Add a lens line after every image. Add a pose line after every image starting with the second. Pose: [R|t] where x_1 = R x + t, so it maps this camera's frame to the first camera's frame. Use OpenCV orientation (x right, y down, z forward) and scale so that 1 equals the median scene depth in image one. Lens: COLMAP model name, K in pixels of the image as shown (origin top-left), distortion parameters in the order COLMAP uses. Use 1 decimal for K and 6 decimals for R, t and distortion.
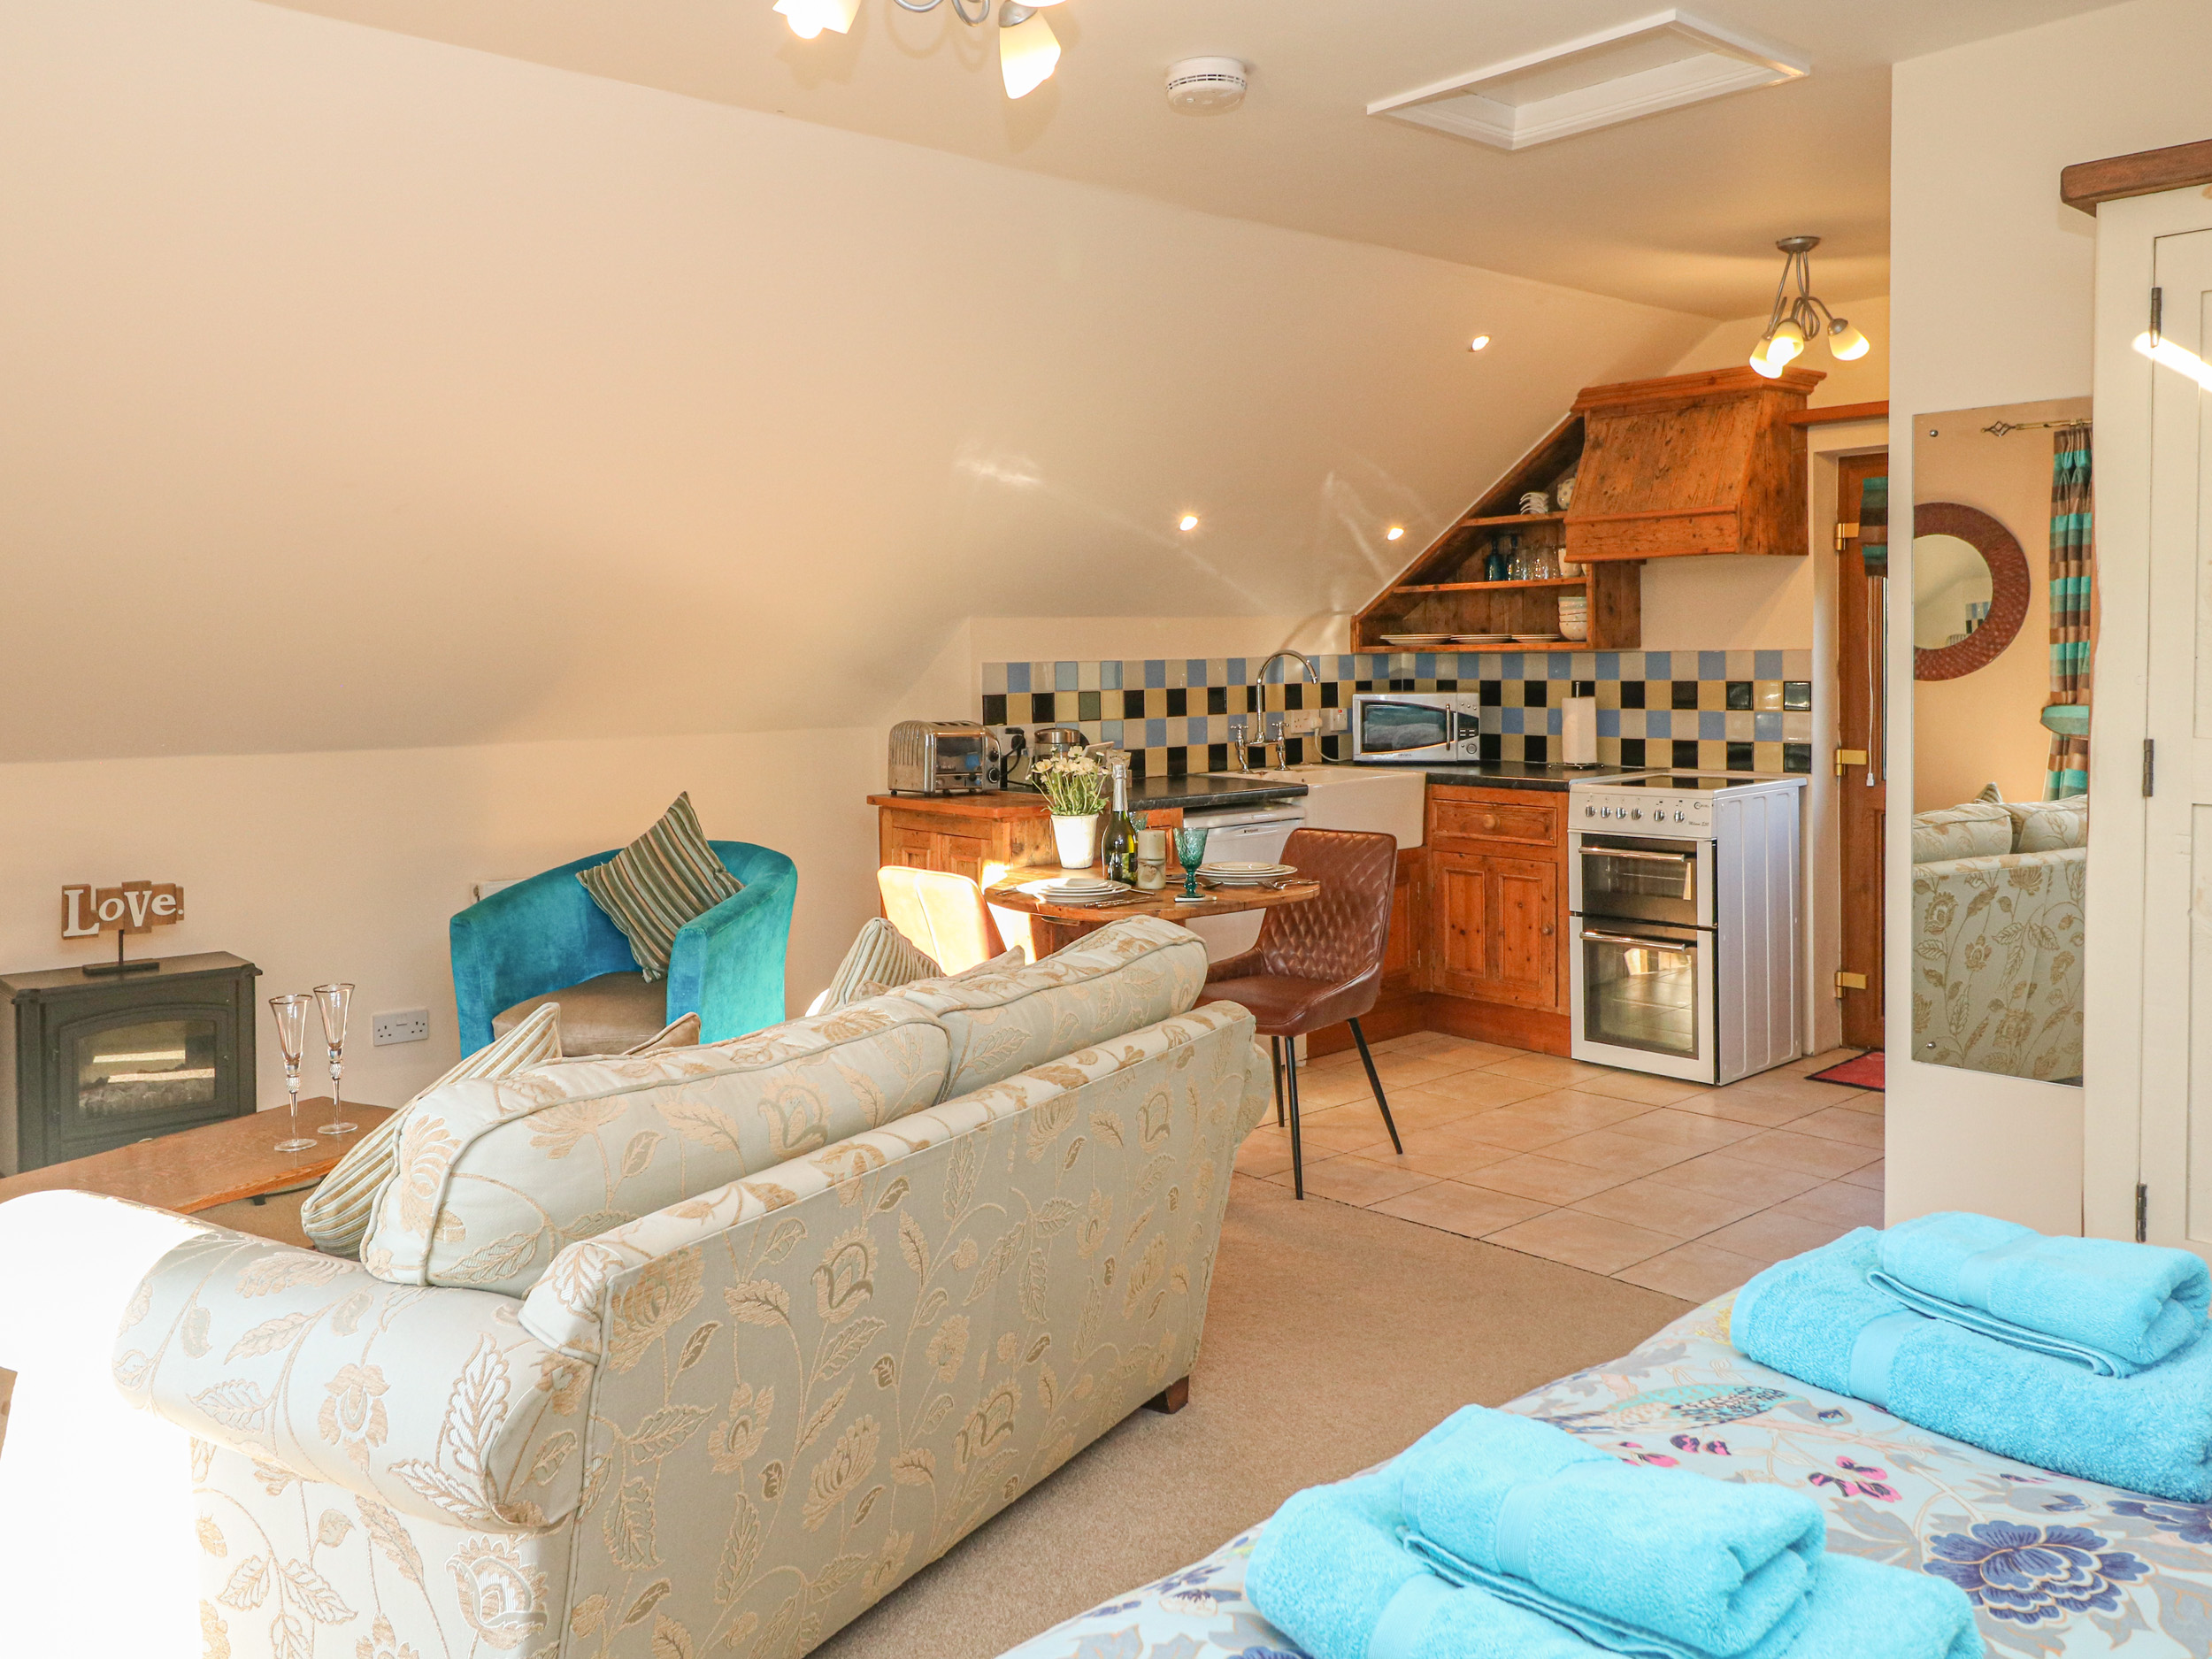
lens RADIAL K [[1755.5, 0, 1092.4], [0, 1755.5, 706.1], [0, 0, 1]] dist [0.006745, 0.001099]
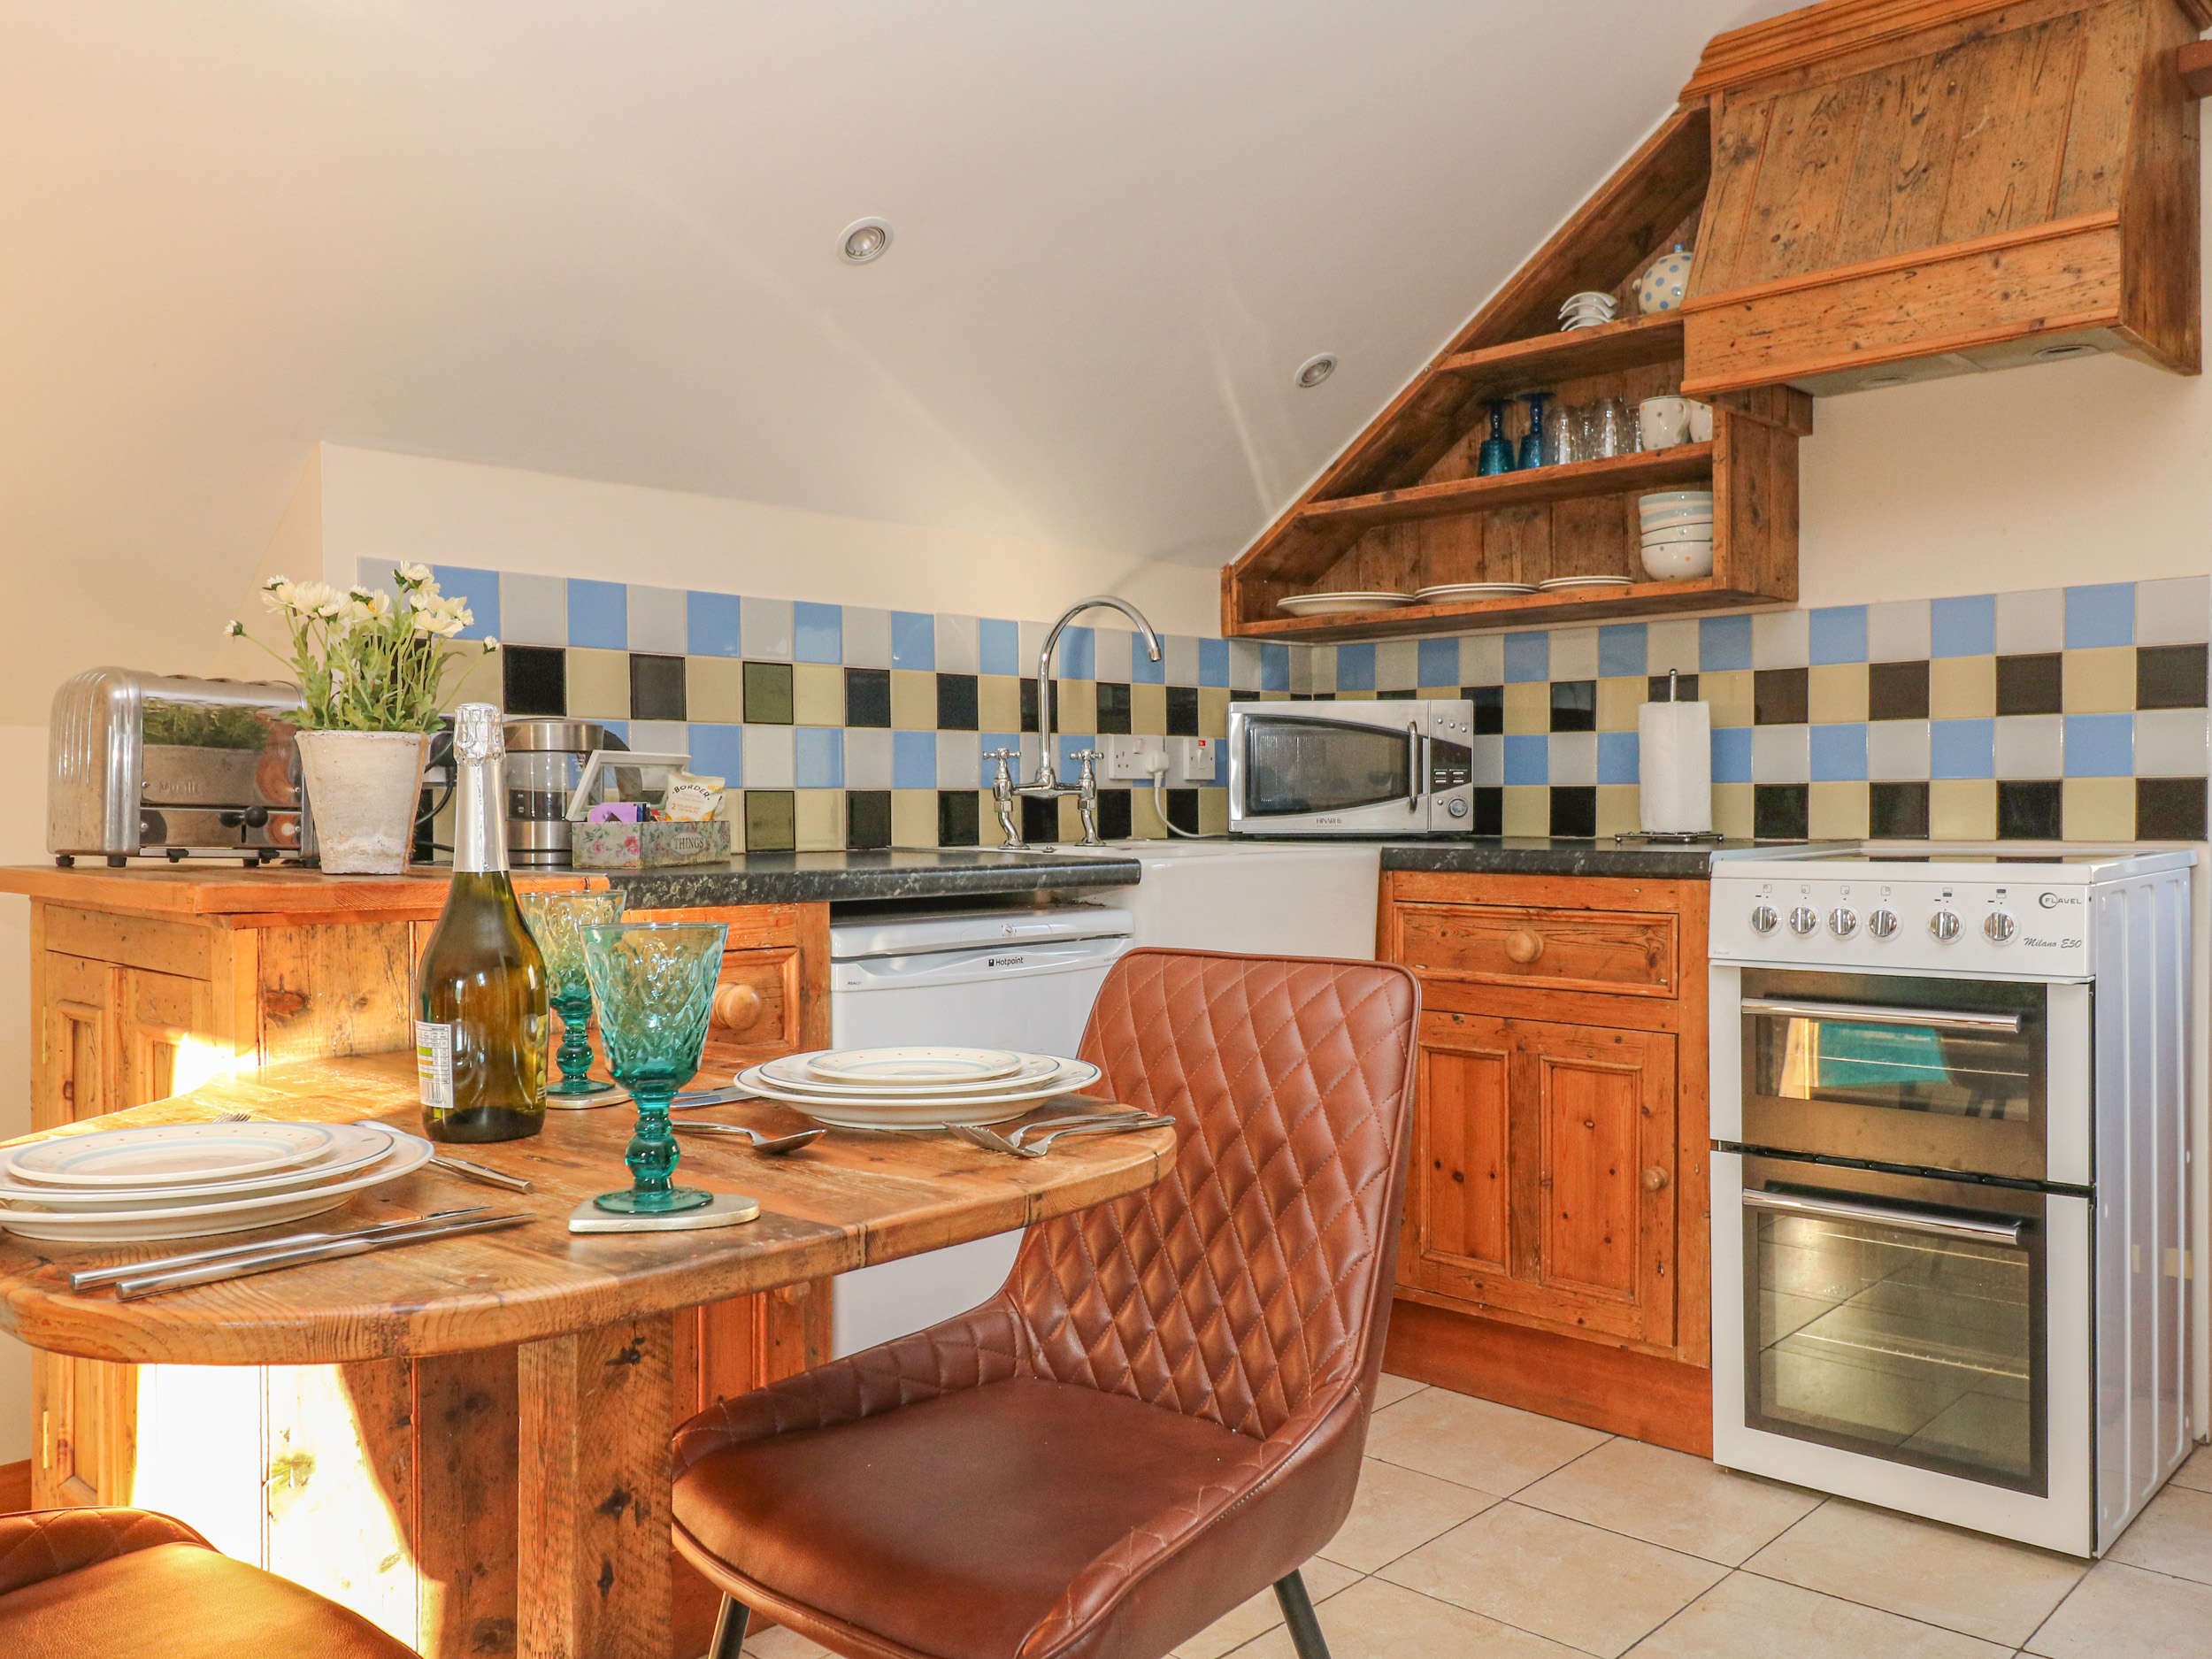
lens RADIAL K [[1769.0, 0, 1106.0], [0, 1769.0, 829.5], [0, 0, 1]] dist [0.011157, -0.003617]
pose [[0.994995, 0.005558, 0.099770, 0.066253], [-0.003773, 0.999830, -0.018071, 0.042894], [-0.099854, 0.017604, 0.994846, 0.529174]]
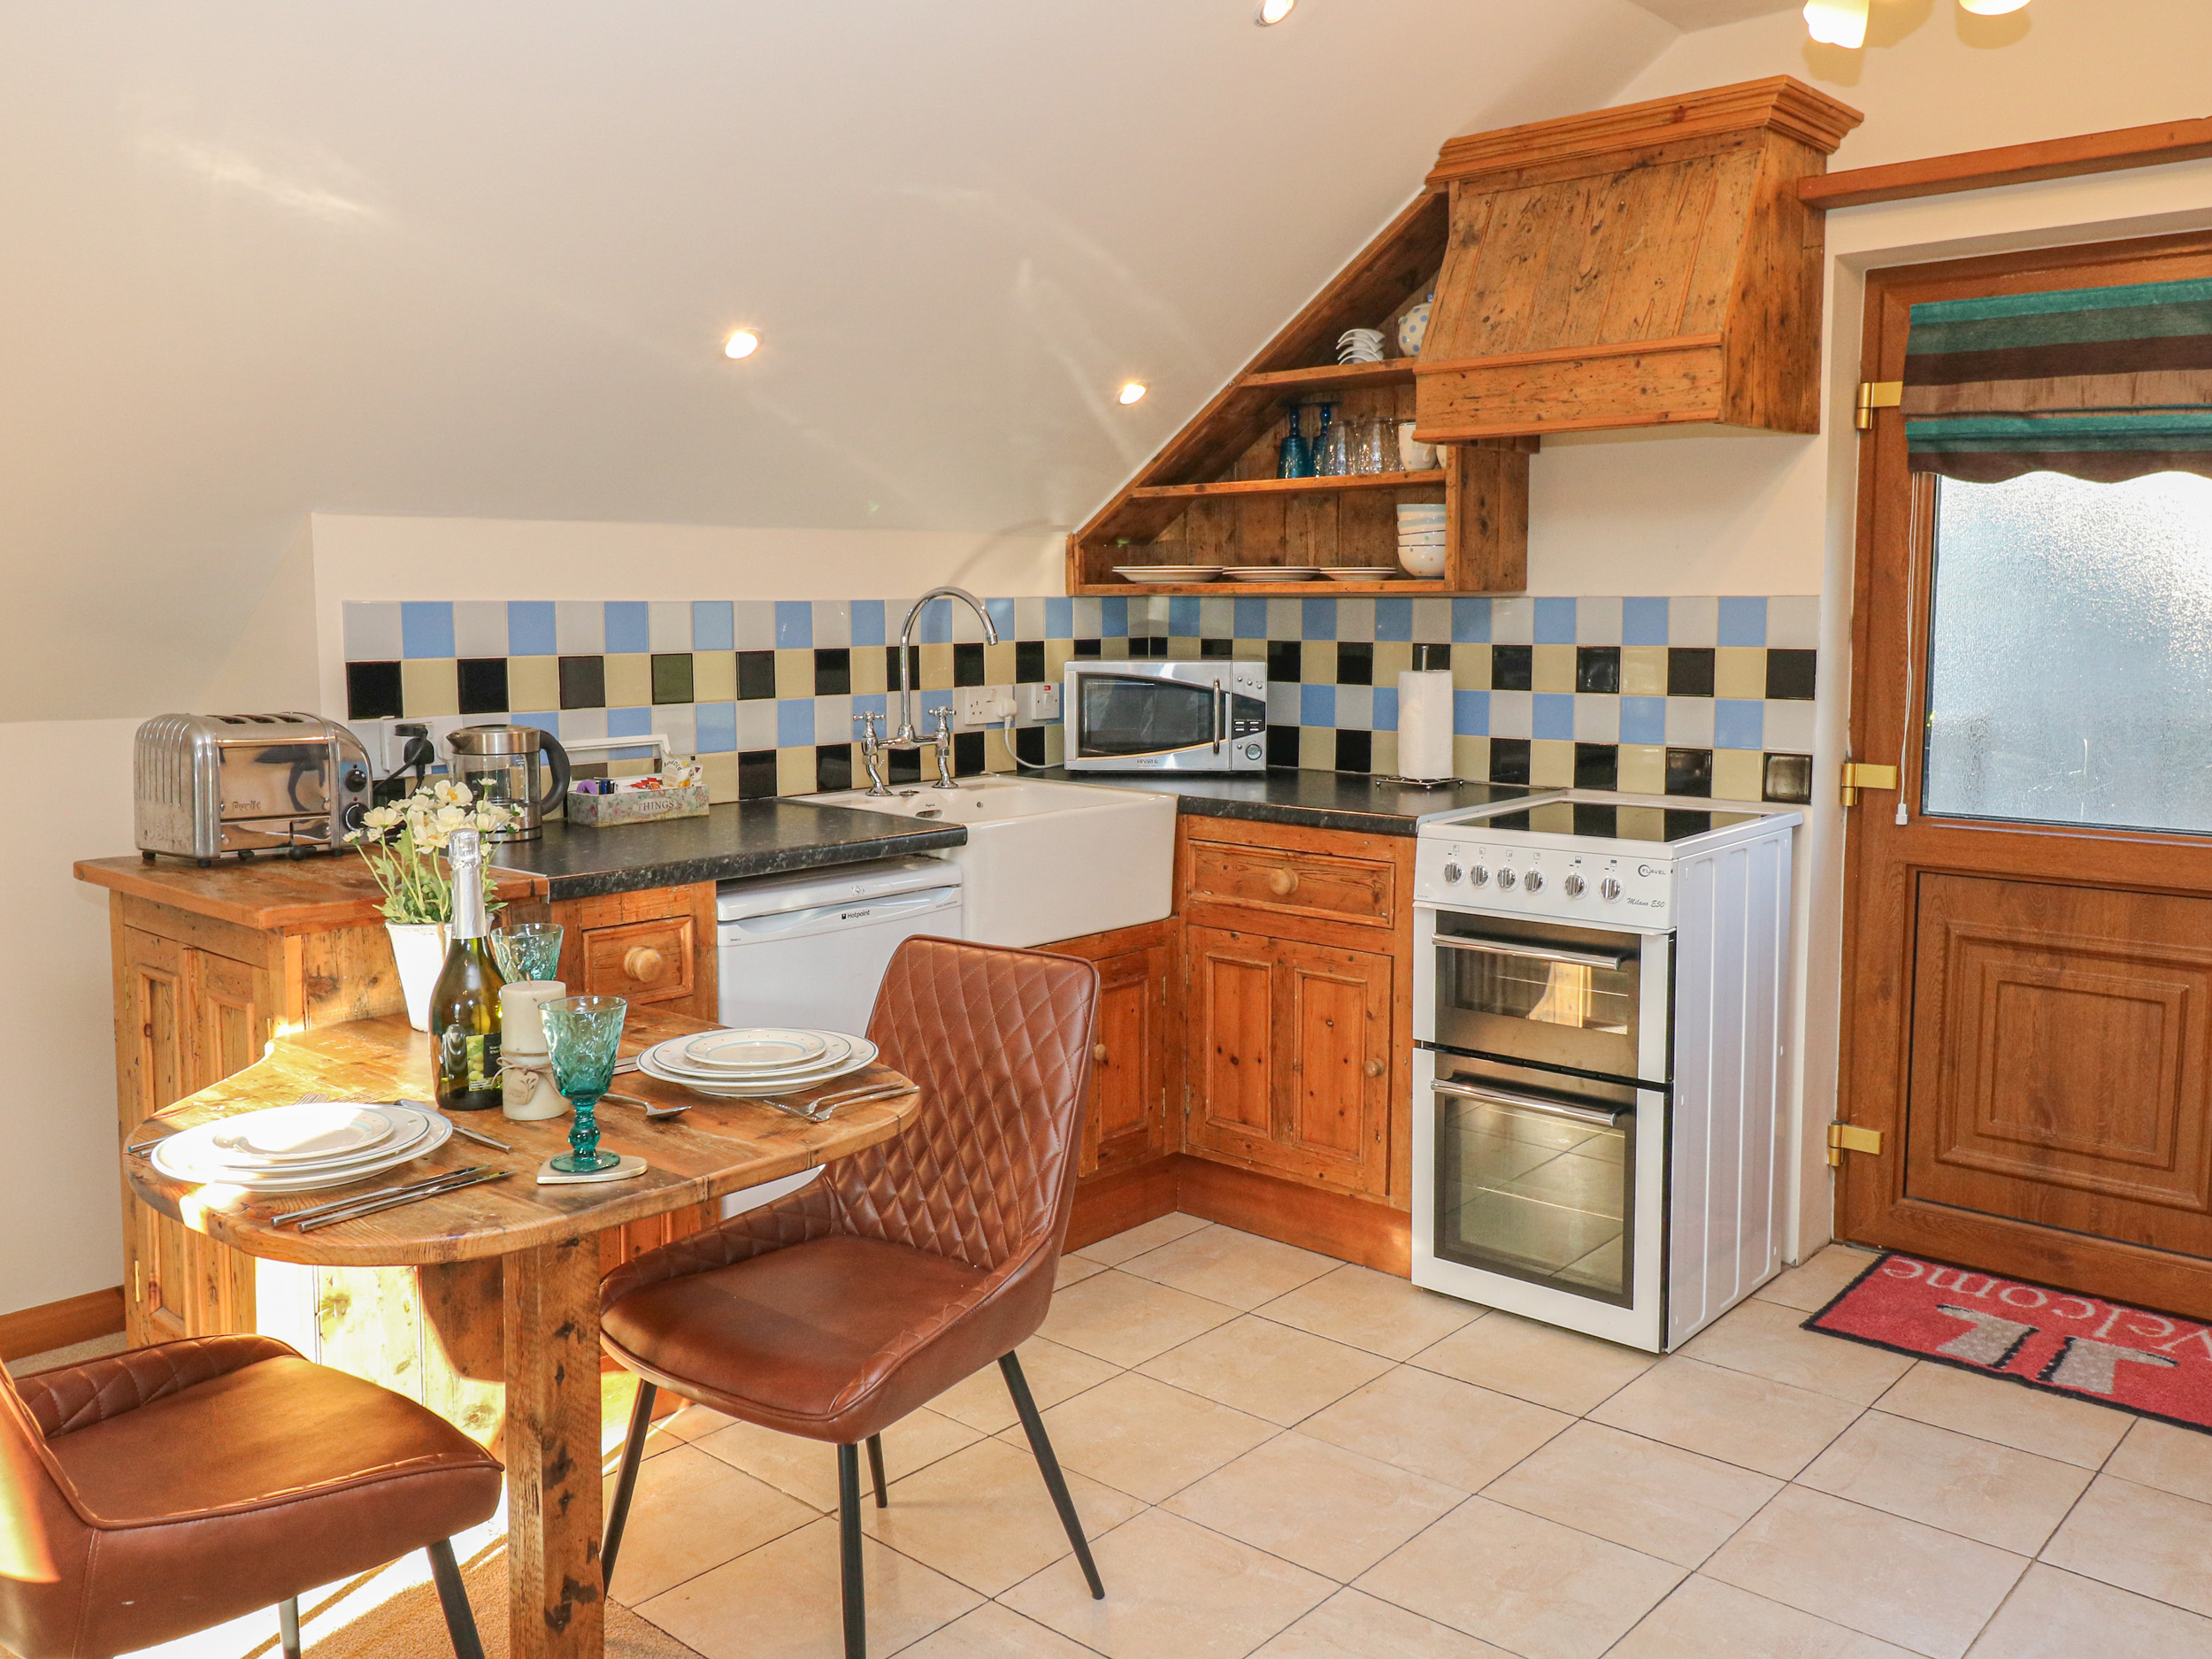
lens RADIAL K [[1826.2, 0, 1106.9], [0, 1826.2, 772.2], [0, 0, 1]] dist [0.013596, 0.001294]
pose [[0.991516, -0.000166, 0.129981, 0.086684], [-0.007987, 0.998032, 0.062197, -0.008791], [-0.129736, -0.062708, 0.989564, 0.394952]]
